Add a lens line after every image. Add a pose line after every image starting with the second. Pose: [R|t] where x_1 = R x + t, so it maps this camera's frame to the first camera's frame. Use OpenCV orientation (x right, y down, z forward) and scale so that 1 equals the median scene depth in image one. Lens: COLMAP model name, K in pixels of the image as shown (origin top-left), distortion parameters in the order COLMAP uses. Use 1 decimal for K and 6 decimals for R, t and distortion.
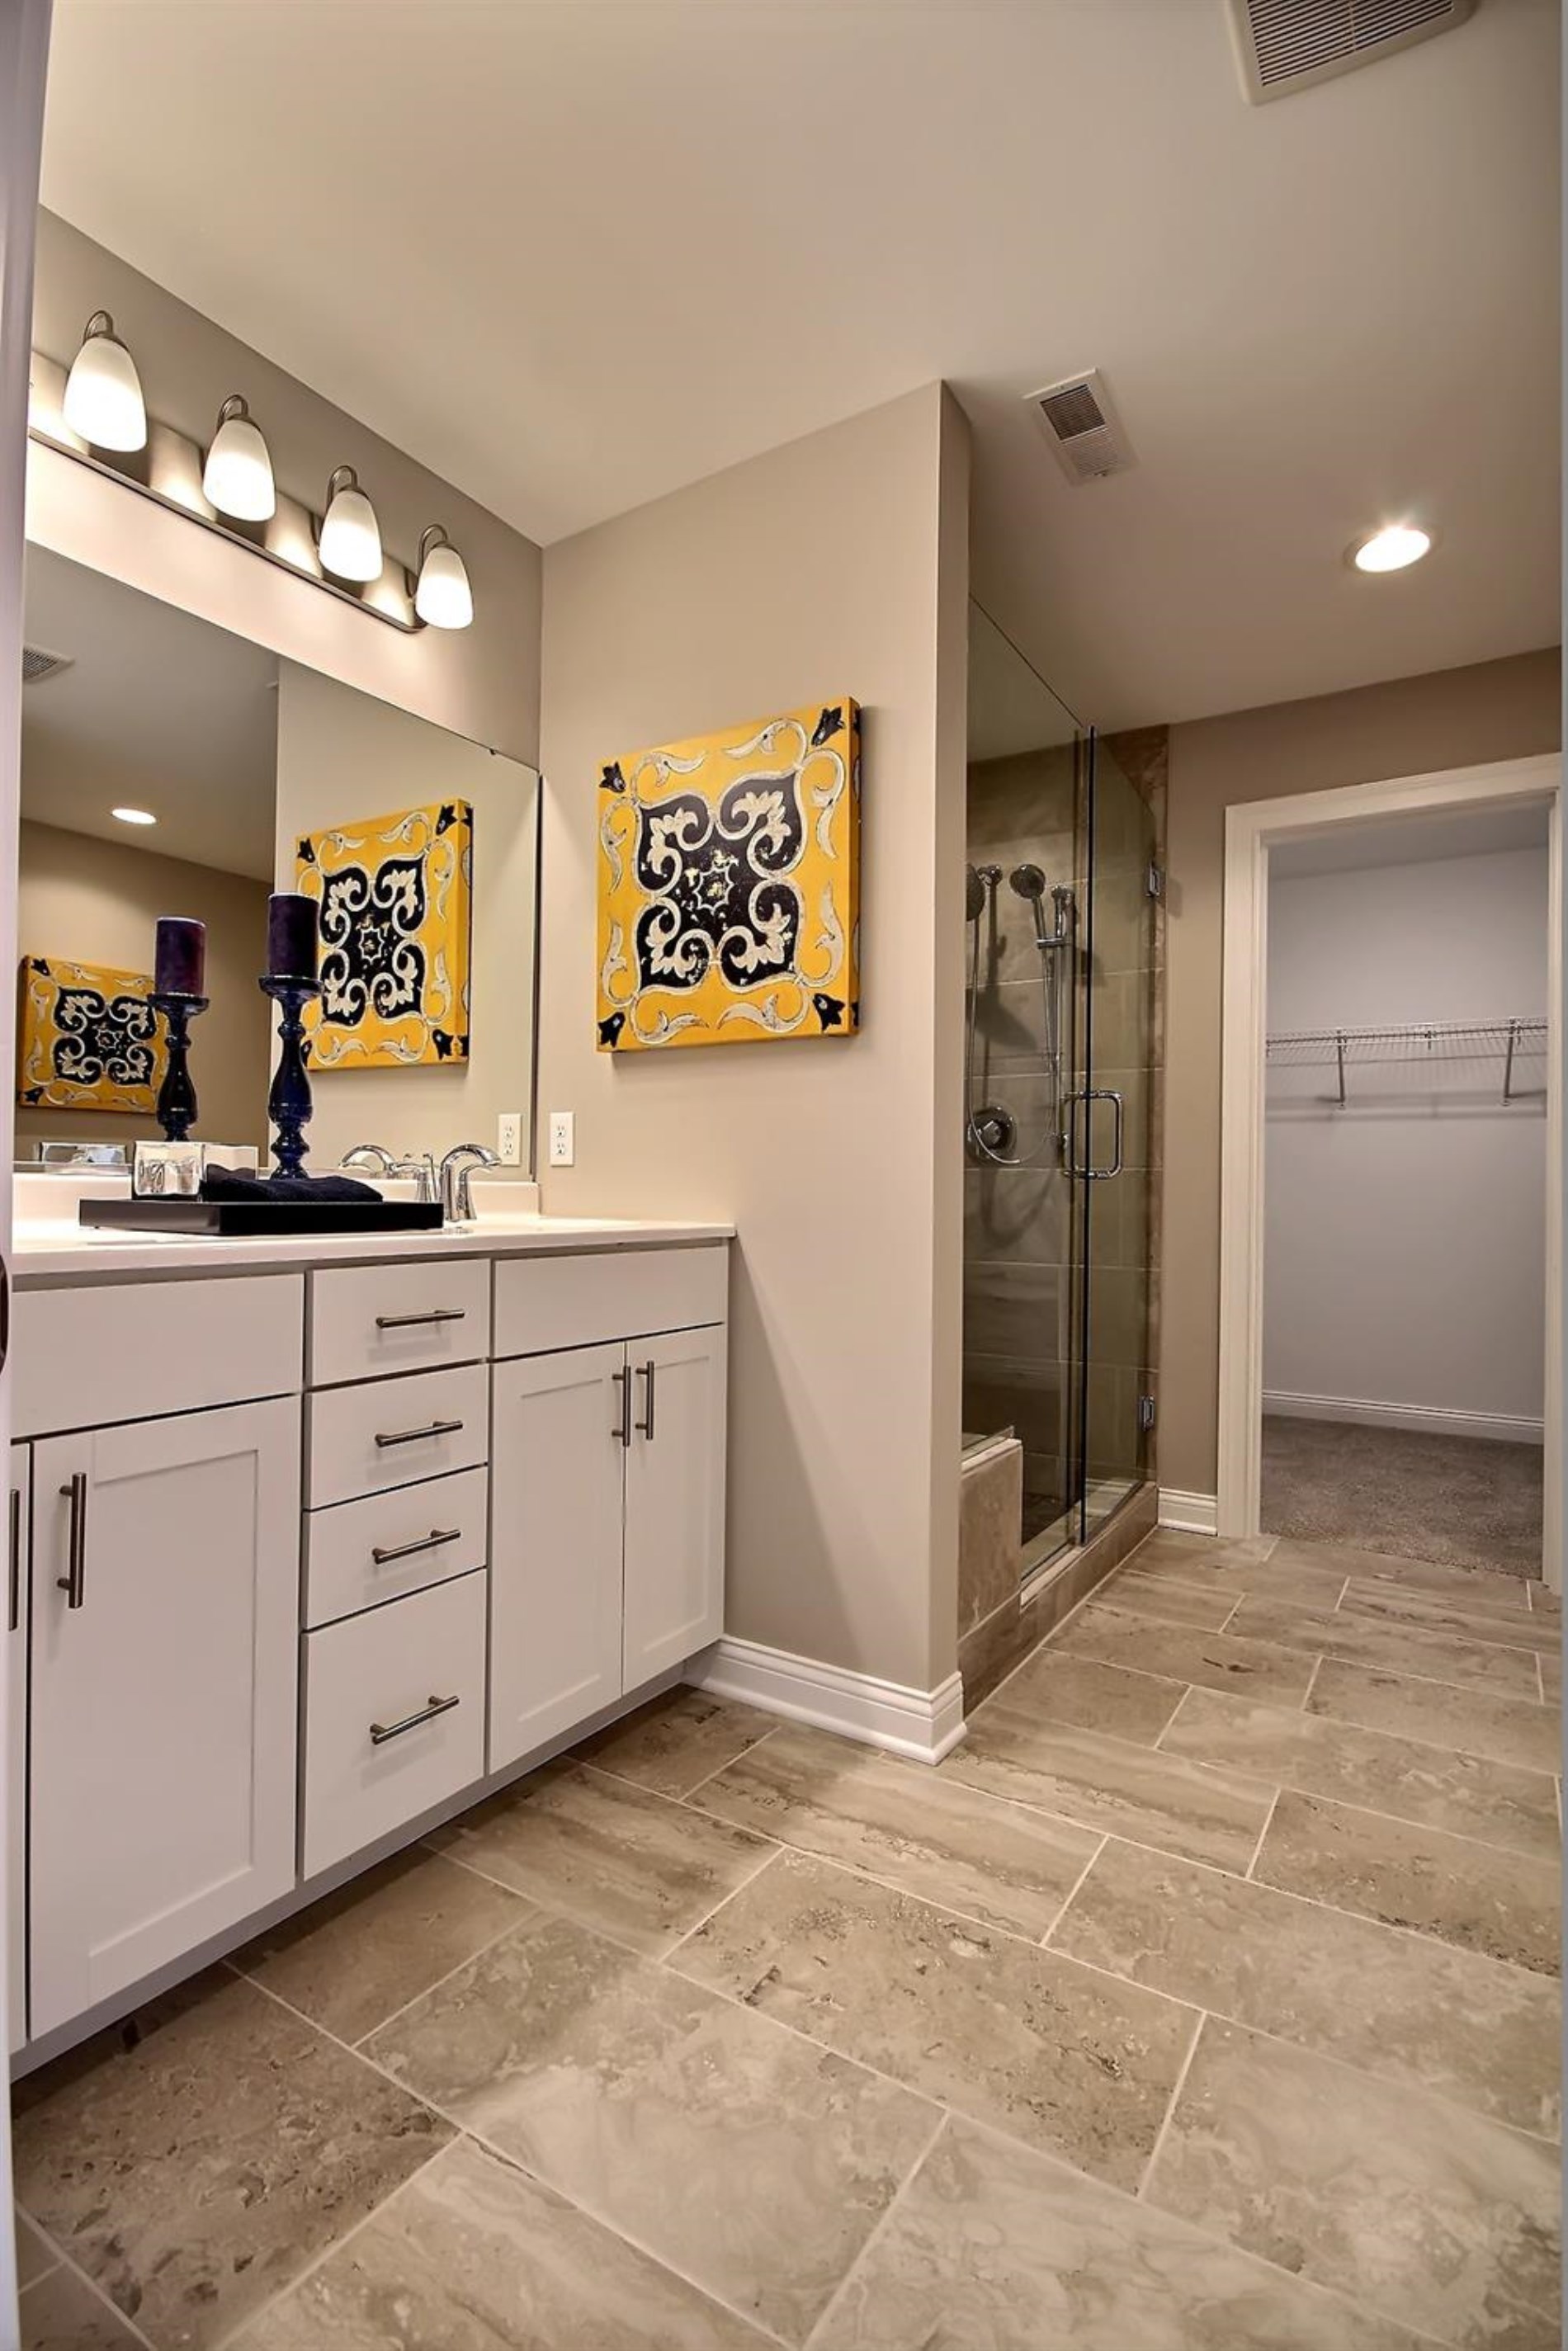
lens RADIAL K [[1085.0, 0, 788.0], [0, 1085.0, 1166.5], [0, 0, 1]] dist [-0.027851, -0.006771]
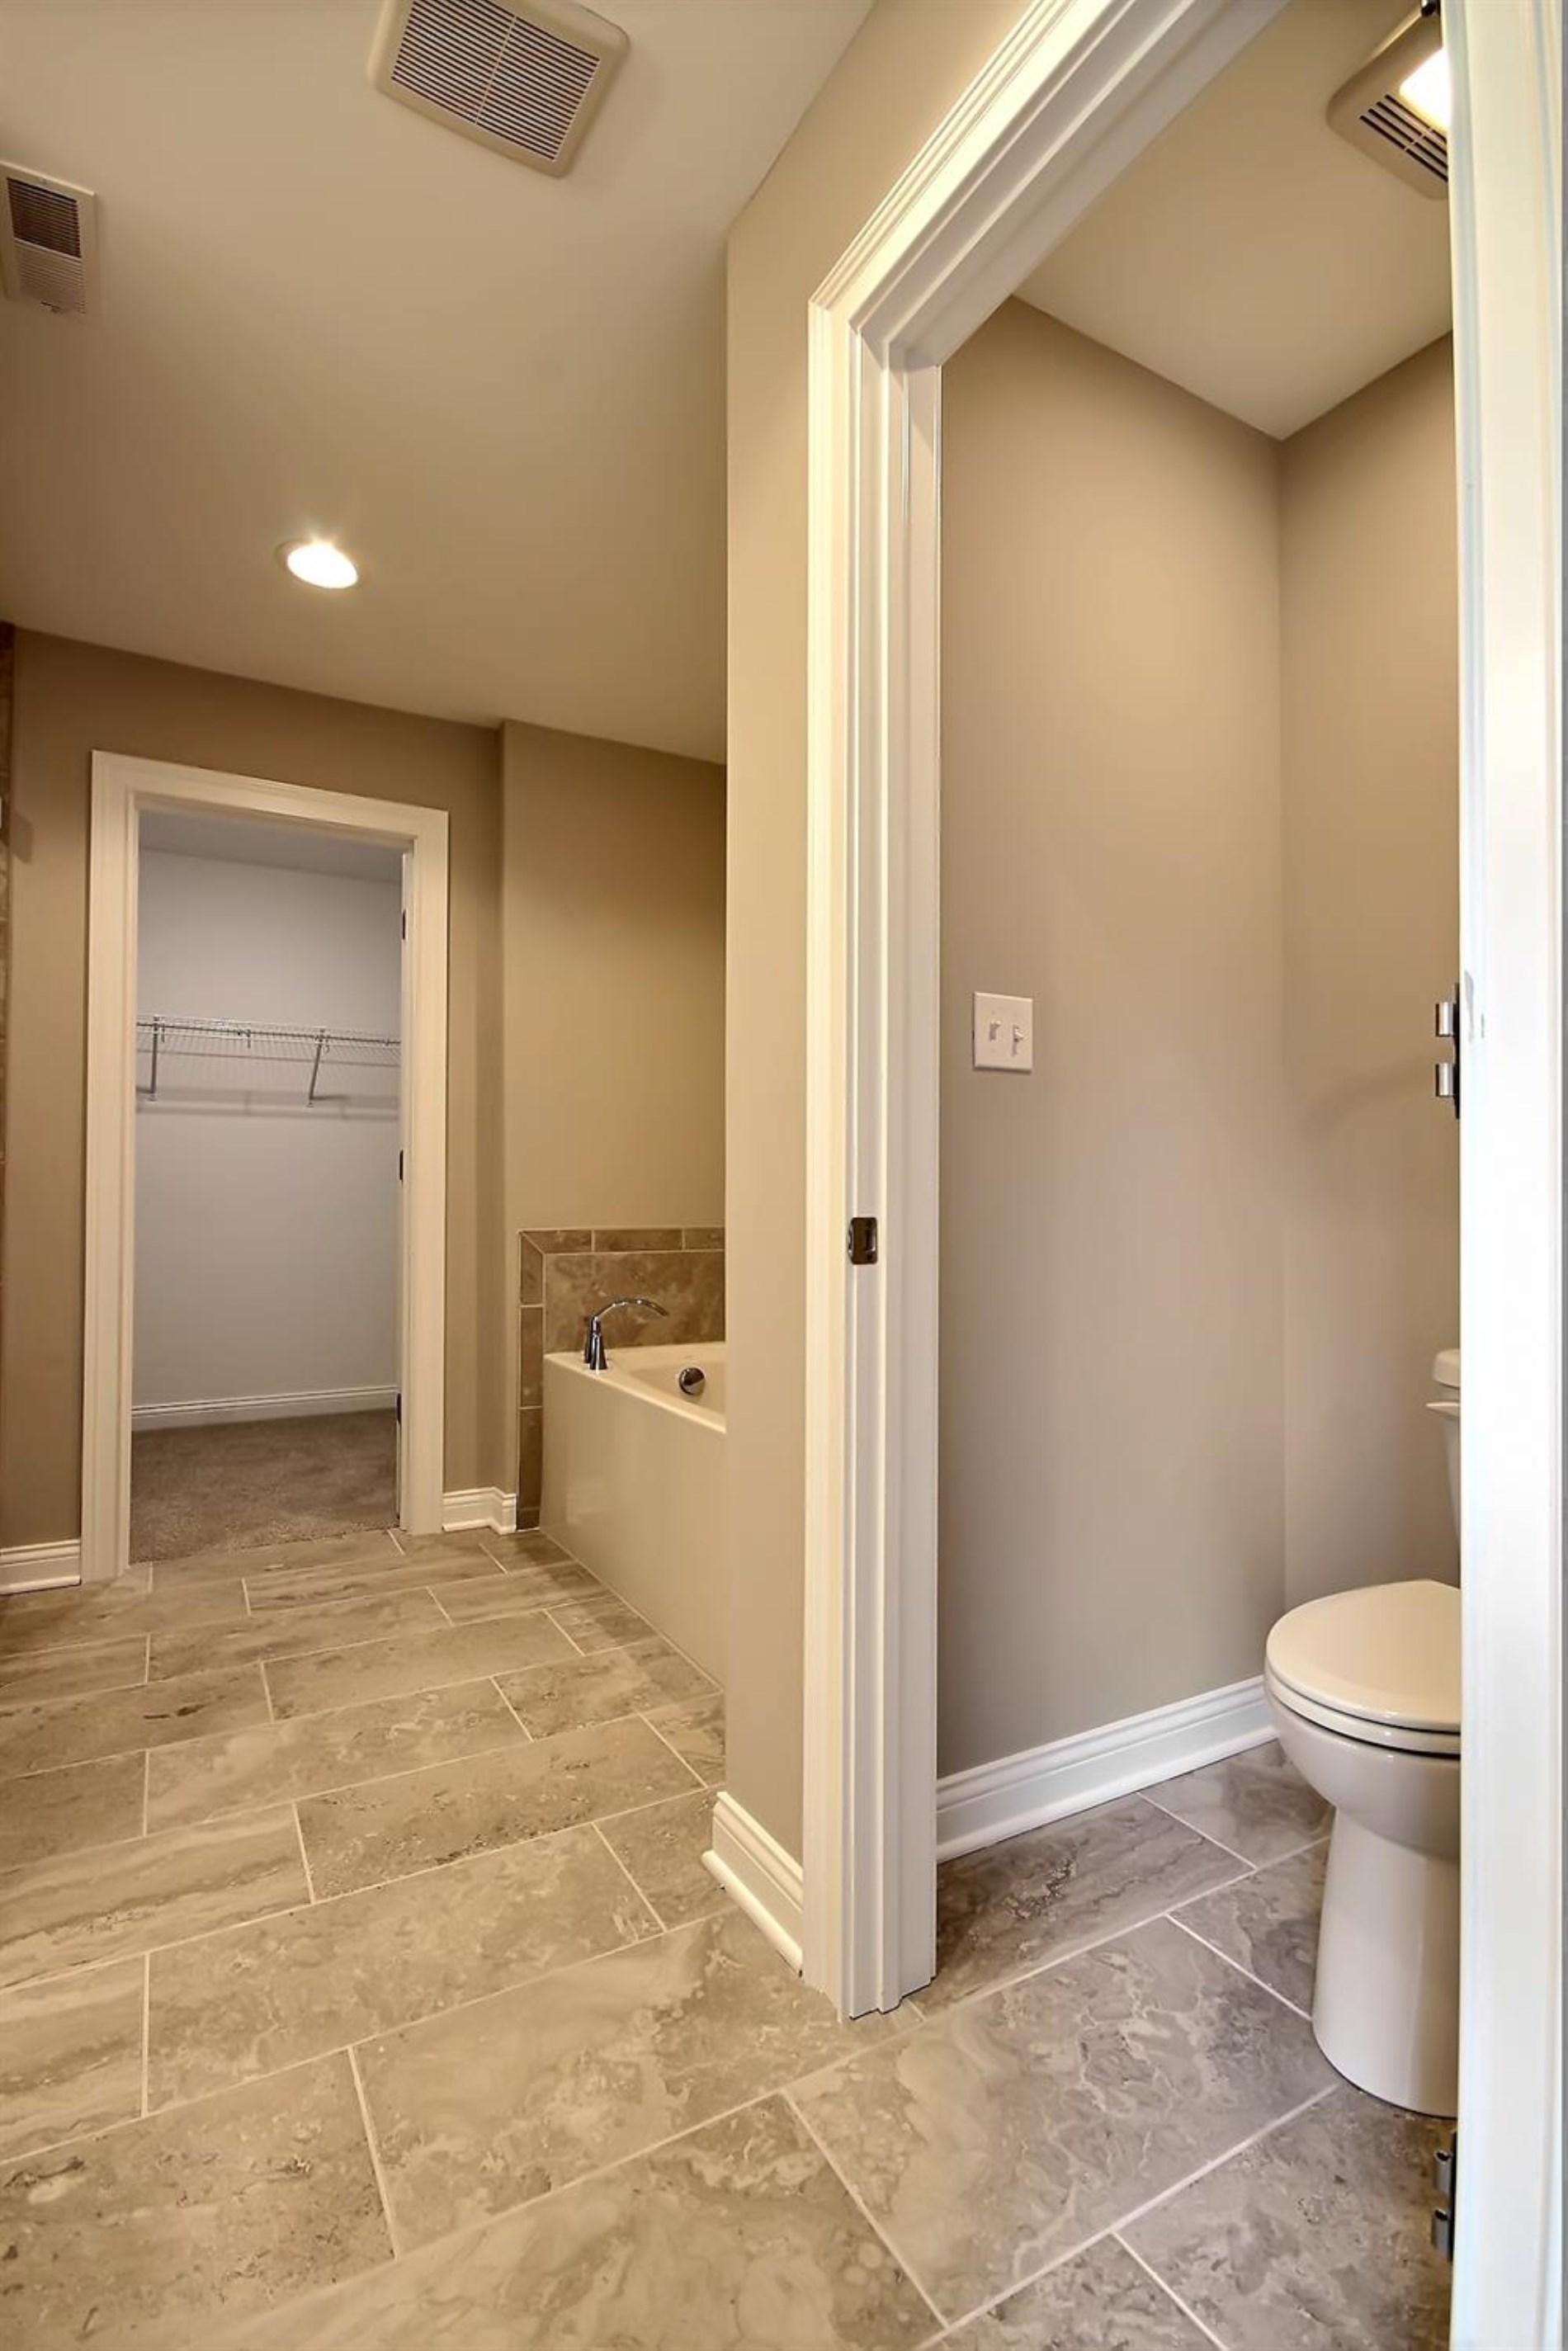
lens RADIAL K [[1085.5, 0, 803.3], [0, 1085.5, 1166.4], [0, 0, 1]] dist [-0.024902, -0.007168]
pose [[0.413125, 0.006764, 0.910649, -0.216933], [-0.012648, 0.999919, -0.001689, -0.001641], [-0.910586, -0.010820, 0.413177, 0.164852]]
